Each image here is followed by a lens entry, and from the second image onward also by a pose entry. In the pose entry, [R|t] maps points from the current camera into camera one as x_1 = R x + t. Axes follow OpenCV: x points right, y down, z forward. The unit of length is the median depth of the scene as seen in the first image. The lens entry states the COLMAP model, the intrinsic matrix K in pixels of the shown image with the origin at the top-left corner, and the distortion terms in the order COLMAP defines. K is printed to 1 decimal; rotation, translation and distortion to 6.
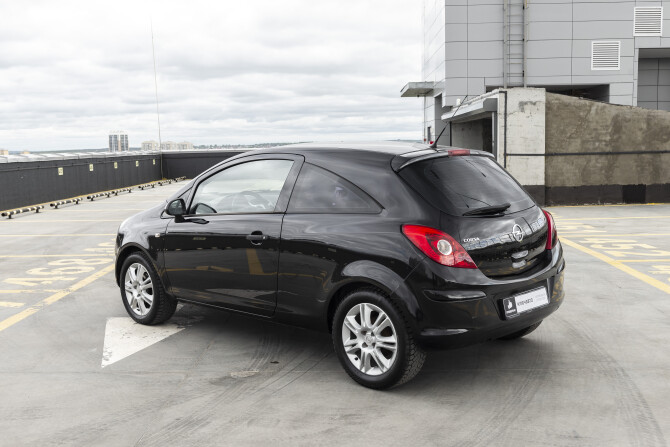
lens RADIAL K [[753.4, 0, 335.0], [0, 753.4, 223.5], [0, 0, 1]] dist [-0.017892, -0.020897]
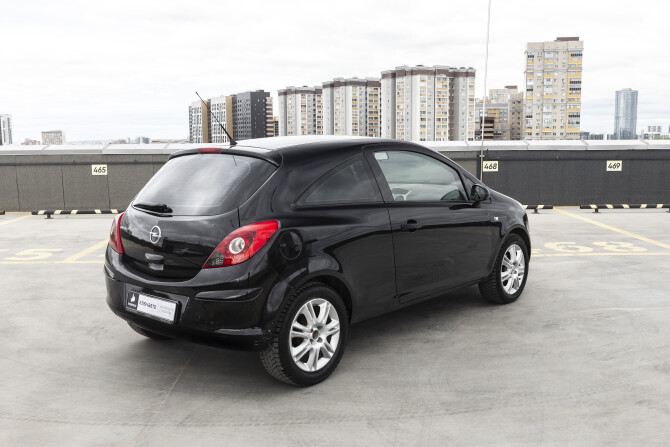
lens RADIAL K [[674.7, 0, 335.0], [0, 674.7, 223.5], [0, 0, 1]] dist [-0.010679, -0.008239]
pose [[0.039469, 0.145165, -0.988620, 1.117056], [-0.093417, 0.985594, 0.140991, -0.147790], [0.994844, 0.086789, 0.052461, 1.182956]]
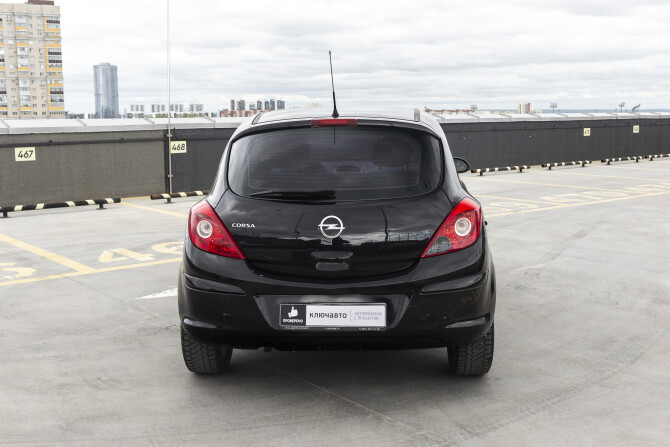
lens RADIAL K [[780.4, 0, 335.0], [0, 780.4, 223.5], [0, 0, 1]] dist [-0.003392, -0.039930]
pose [[0.655550, 0.120846, -0.745419, 0.849002], [-0.083585, 0.992659, 0.087421, -0.062321], [0.750511, 0.004997, 0.660839, 0.464275]]
